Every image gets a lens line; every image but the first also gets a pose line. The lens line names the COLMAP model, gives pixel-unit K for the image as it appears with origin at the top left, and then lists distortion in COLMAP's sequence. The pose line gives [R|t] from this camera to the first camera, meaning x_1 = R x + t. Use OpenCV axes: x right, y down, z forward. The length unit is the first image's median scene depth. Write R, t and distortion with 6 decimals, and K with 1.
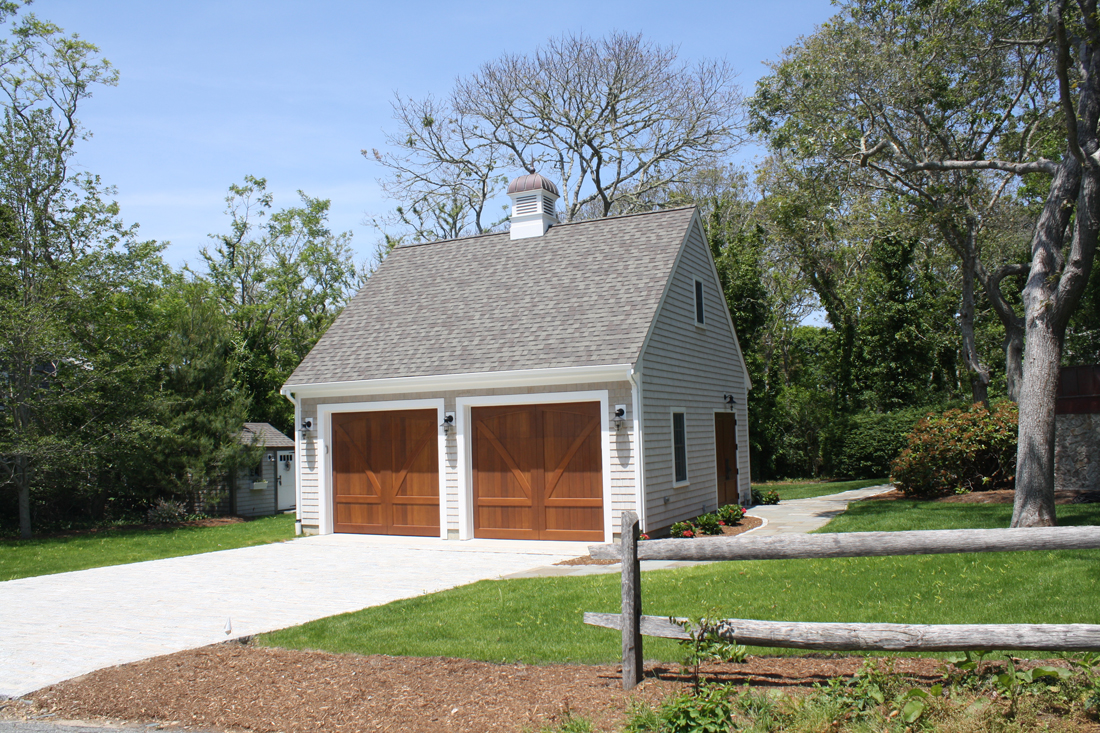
lens RADIAL K [[924.0, 0, 534.0], [0, 924.0, 349.7], [0, 0, 1]] dist [-0.141177, 0.089708]
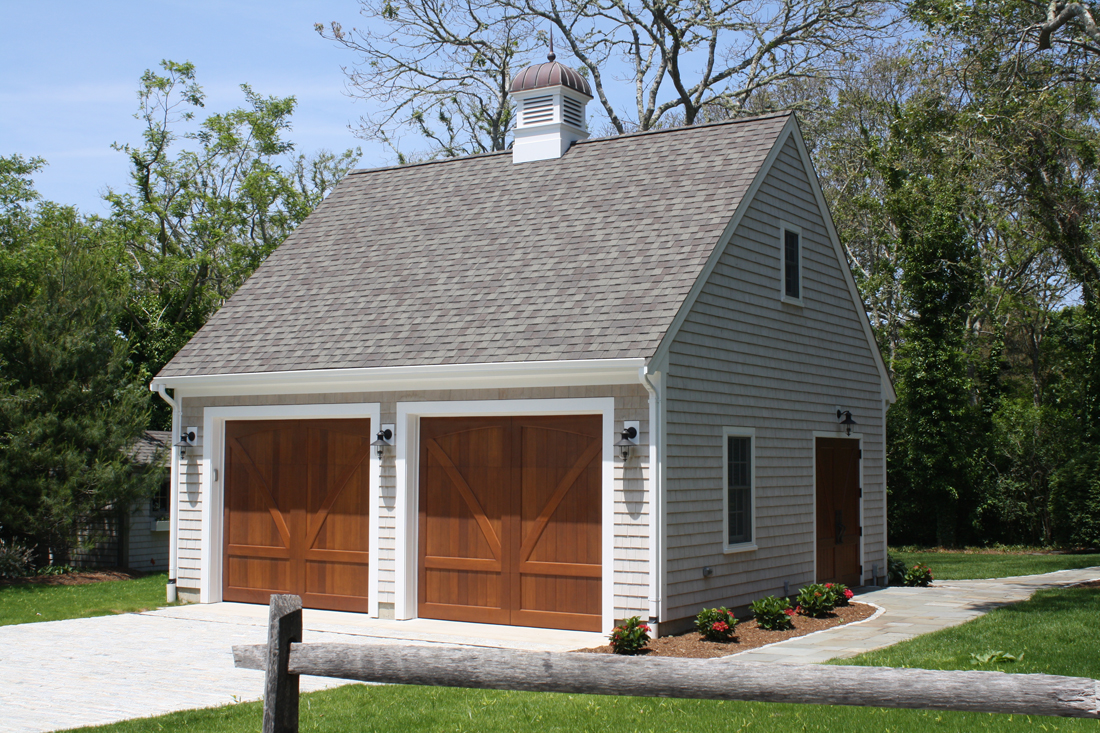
lens RADIAL K [[1393.1, 0, 544.4], [0, 1393.1, 355.4], [0, 0, 1]] dist [-0.053926, 0.000000]
pose [[0.994945, 0.025650, -0.097089, 0.105212], [-0.023910, 0.999533, 0.019042, -0.002844], [0.097532, -0.016624, 0.995093, 0.021580]]
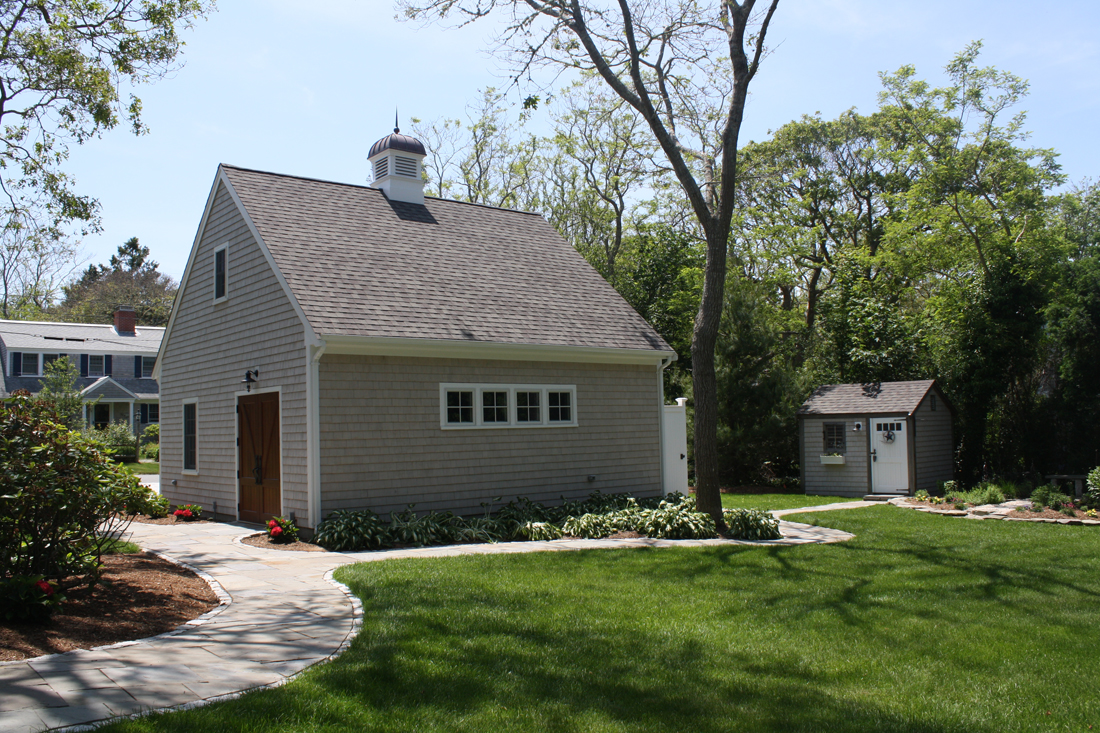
lens RADIAL K [[924.0, 0, 548.1], [0, 924.0, 366.8], [0, 0, 1]] dist [-0.141177, 0.089708]
pose [[-0.404807, -0.022490, -0.914126, 0.851955], [0.122790, 0.989306, -0.078715, 0.144564], [0.906120, -0.144110, -0.397716, 1.633158]]
